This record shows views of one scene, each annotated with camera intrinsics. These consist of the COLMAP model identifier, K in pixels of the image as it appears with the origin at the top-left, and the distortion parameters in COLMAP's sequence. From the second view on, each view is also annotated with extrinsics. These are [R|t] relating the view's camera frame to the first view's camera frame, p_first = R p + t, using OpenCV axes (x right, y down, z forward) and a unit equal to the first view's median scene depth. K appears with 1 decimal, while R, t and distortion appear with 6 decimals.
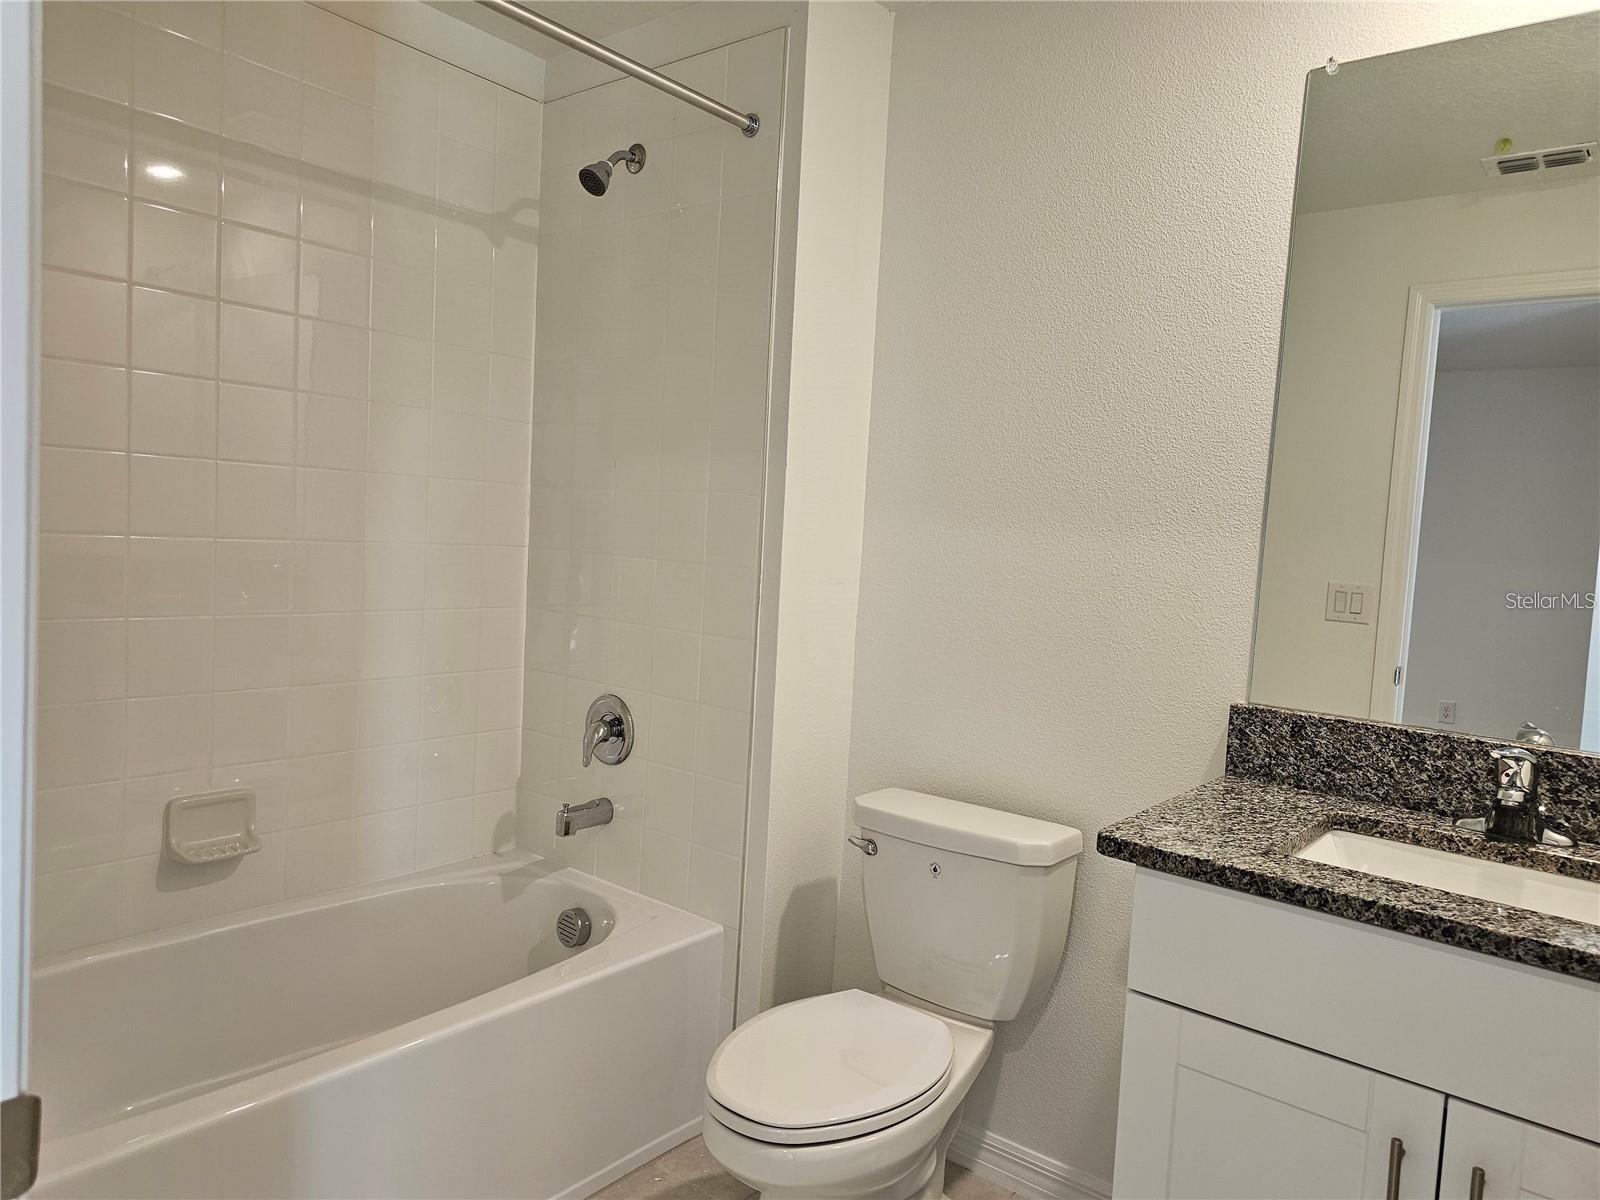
lens RADIAL K [[1071.7, 0, 801.0], [0, 1071.7, 600.6], [0, 0, 1]] dist [0.056250, -0.046582]
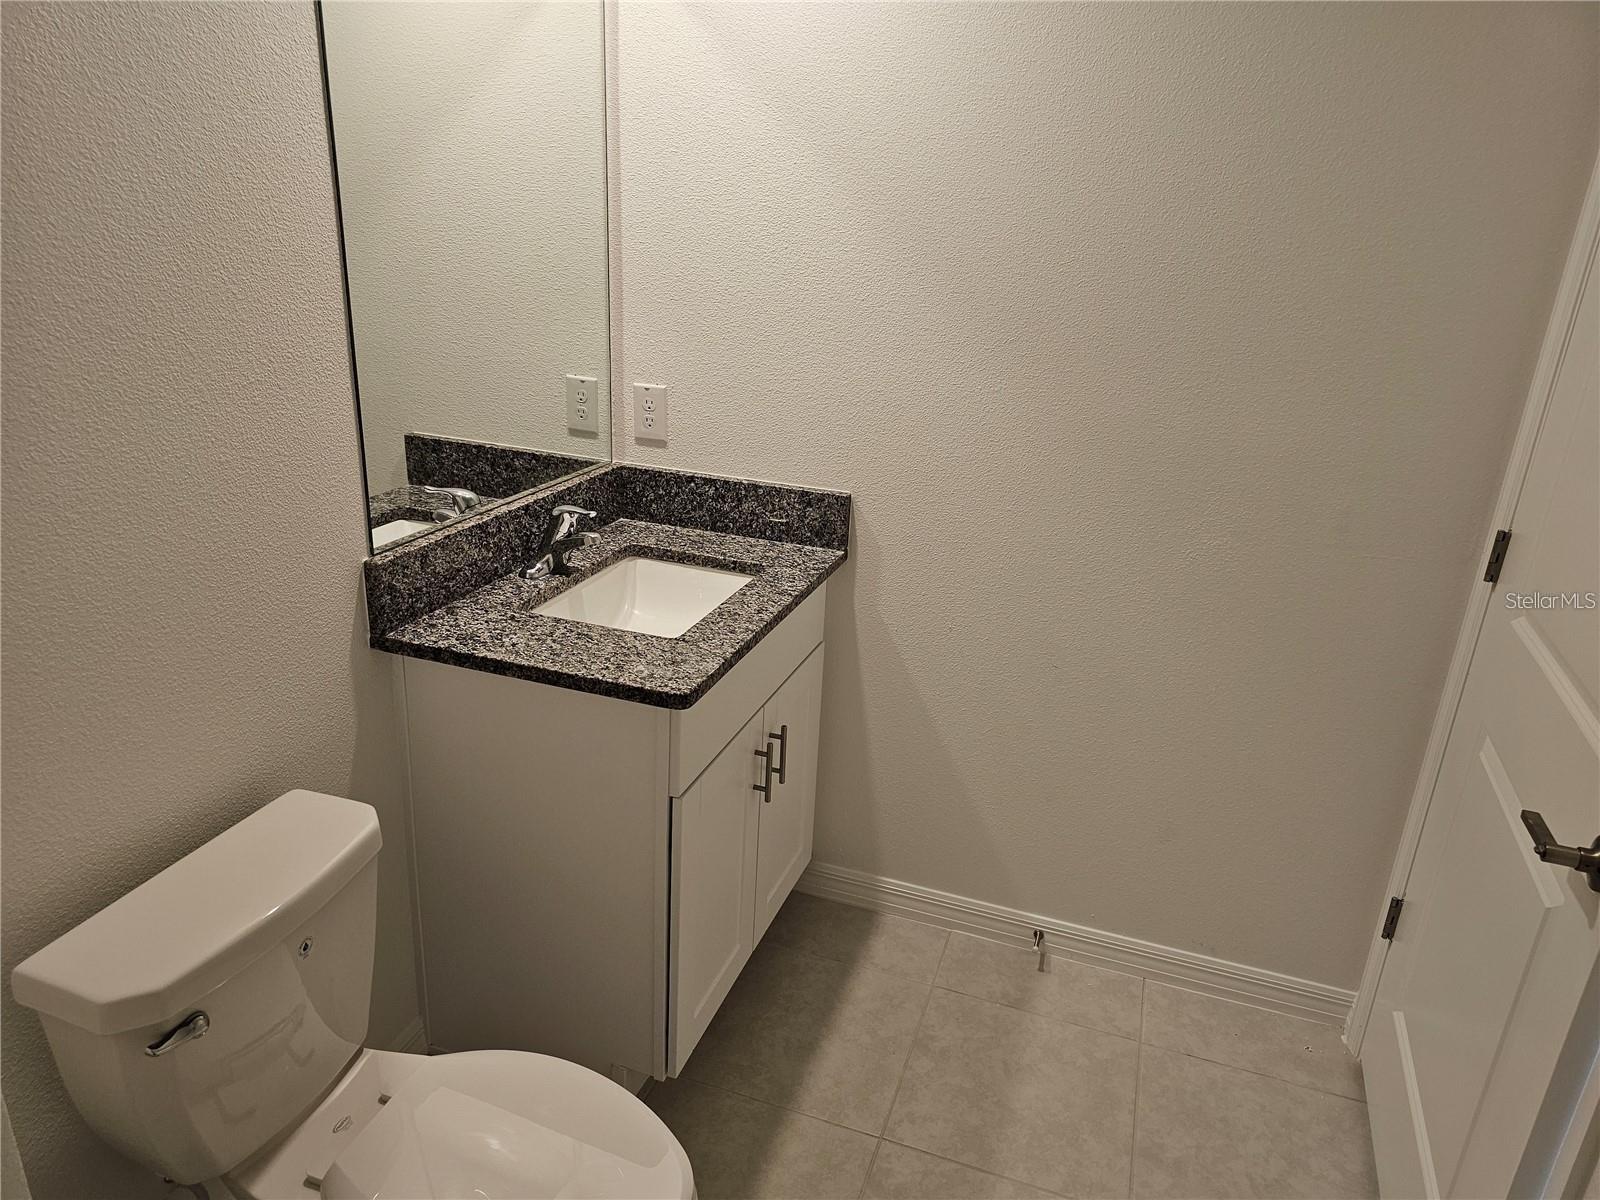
lens RADIAL K [[1071.7, 0, 798.9], [0, 1071.7, 602.8], [0, 0, 1]] dist [0.056250, -0.046582]
pose [[-0.335709, -0.394239, 0.855497, -0.569509], [-0.000980, 0.908350, 0.418210, -0.281870], [-0.941965, 0.139559, -0.305328, 1.026618]]
